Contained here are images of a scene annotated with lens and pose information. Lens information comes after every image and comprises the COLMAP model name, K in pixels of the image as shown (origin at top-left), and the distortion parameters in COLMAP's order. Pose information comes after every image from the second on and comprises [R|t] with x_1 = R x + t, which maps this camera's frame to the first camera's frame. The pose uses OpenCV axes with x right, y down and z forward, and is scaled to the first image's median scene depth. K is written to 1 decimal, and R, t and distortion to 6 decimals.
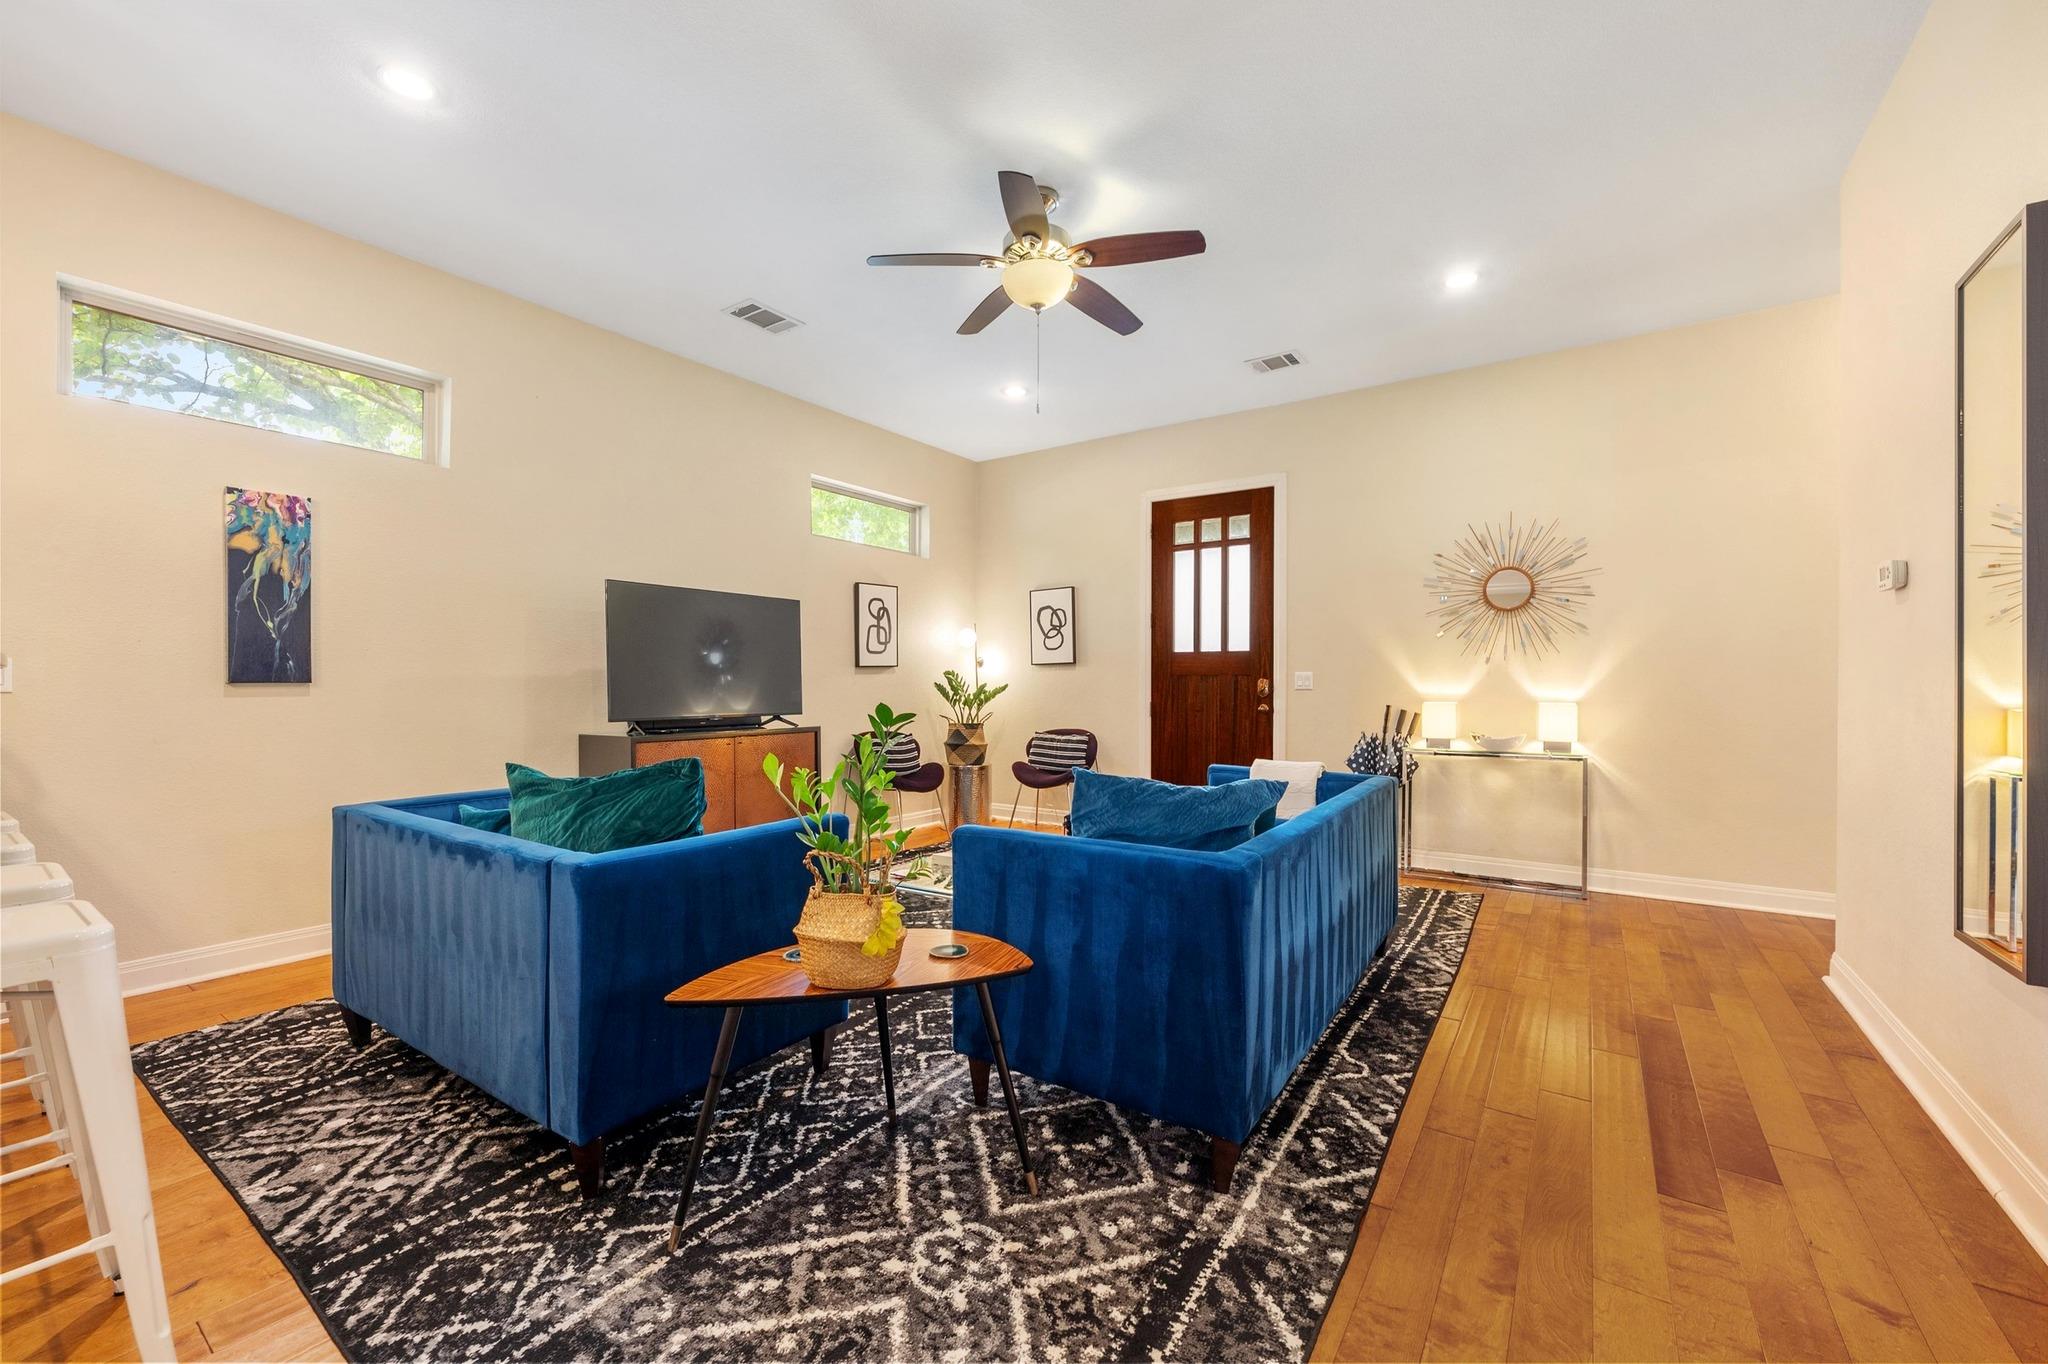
lens RADIAL K [[810.4, 0, 1026.9], [0, 810.4, 686.9], [0, 0, 1]] dist [-0.007509, 0.000813]
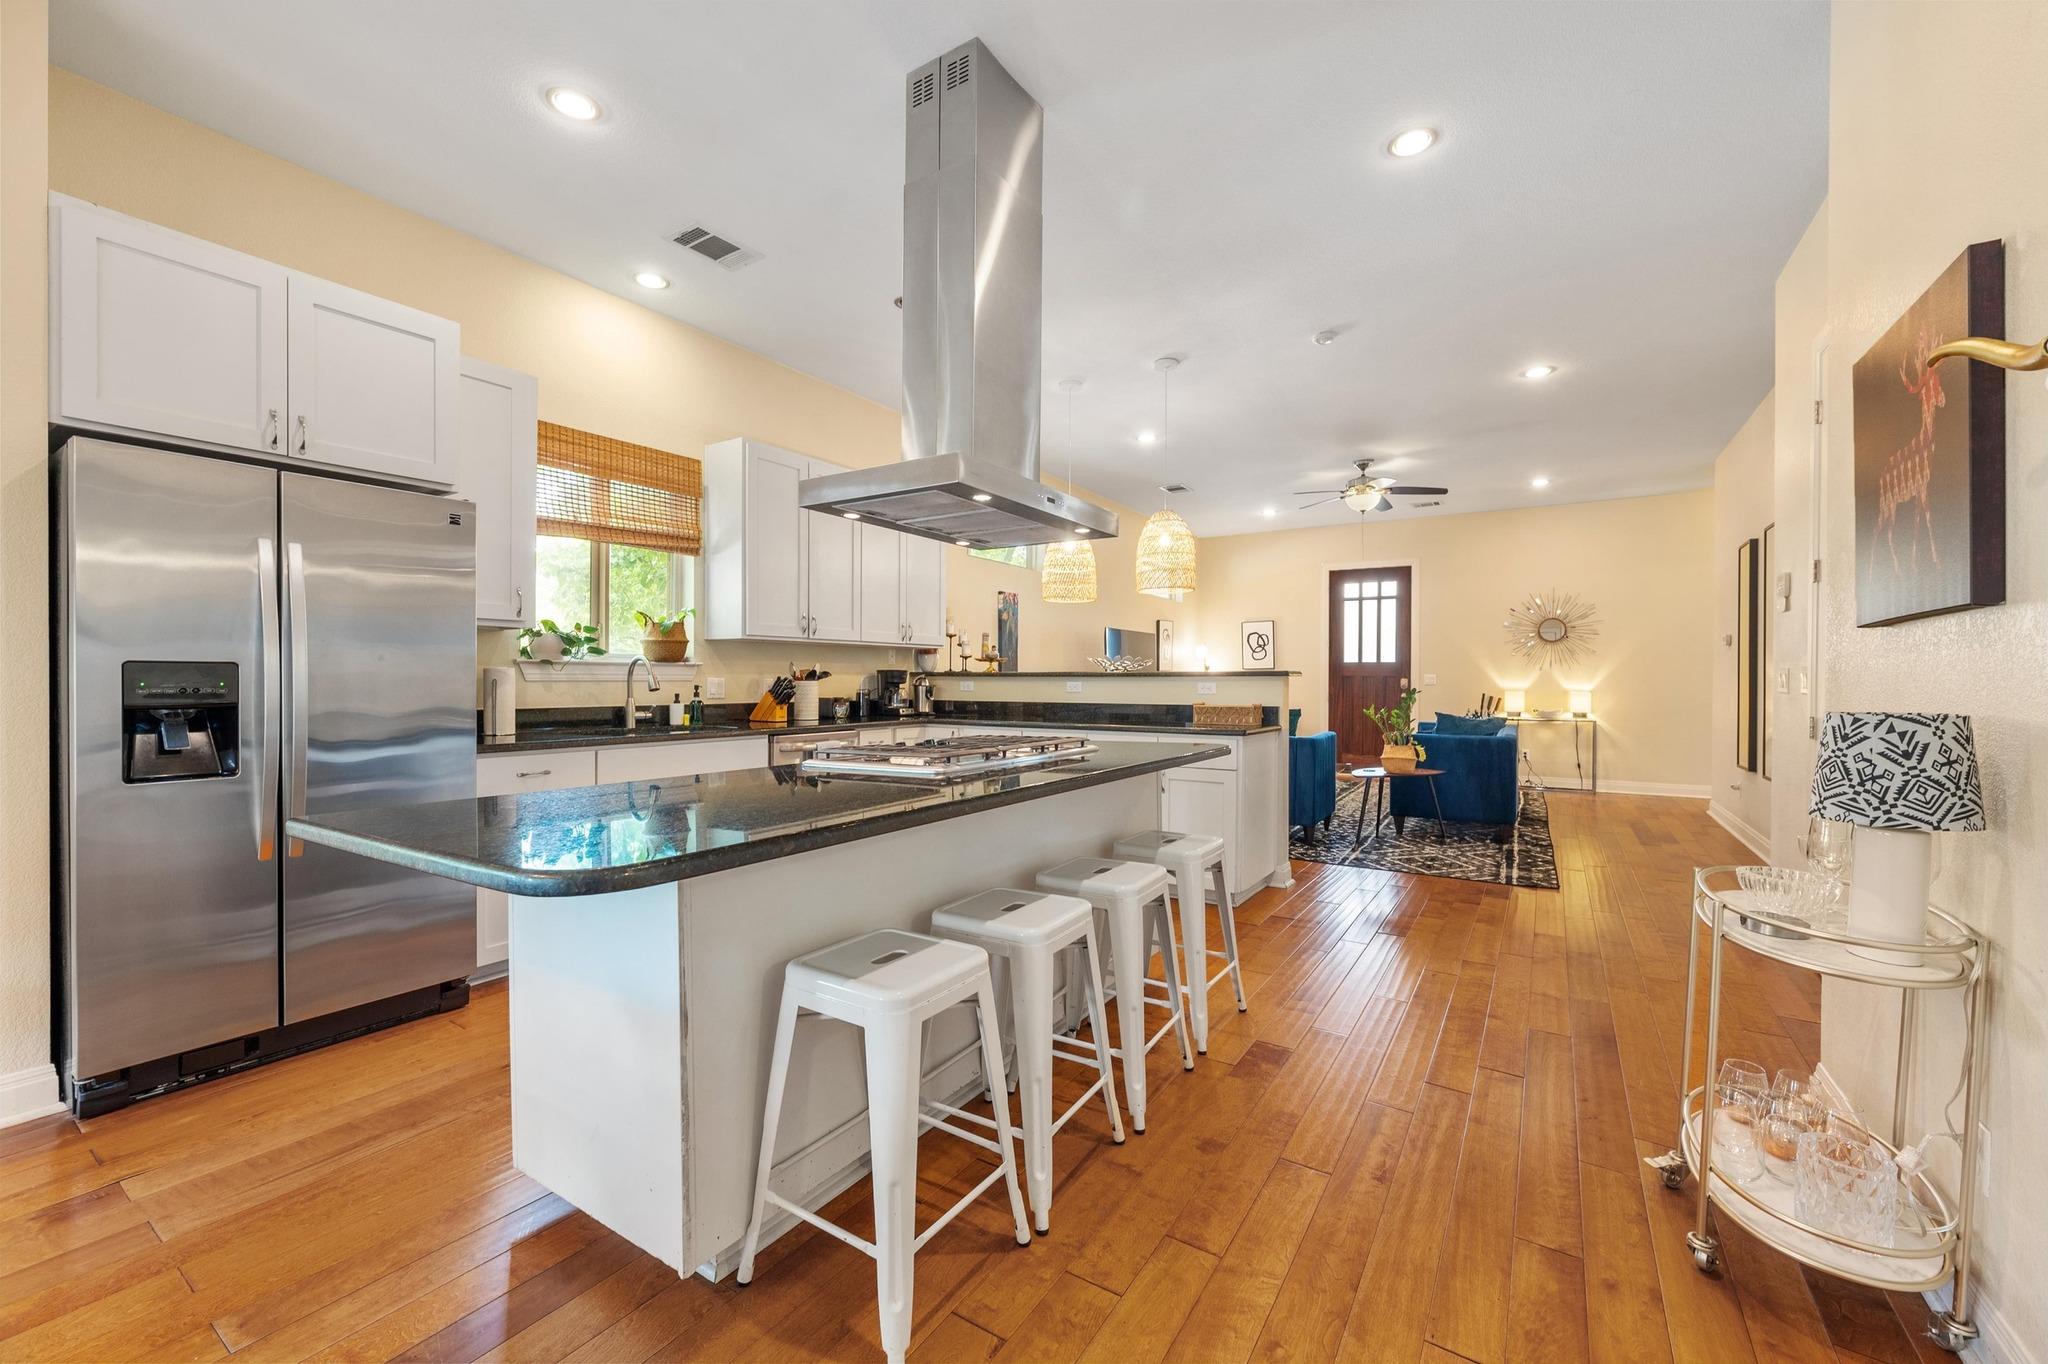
lens RADIAL K [[810.4, 0, 1025.5], [0, 810.4, 684.6], [0, 0, 1]] dist [-0.007509, 0.000813]
pose [[0.999481, 0.000107, 0.032228, -0.653827], [-0.000191, 0.999997, 0.002603, -0.001466], [-0.032228, -0.002608, 0.999477, -0.788444]]
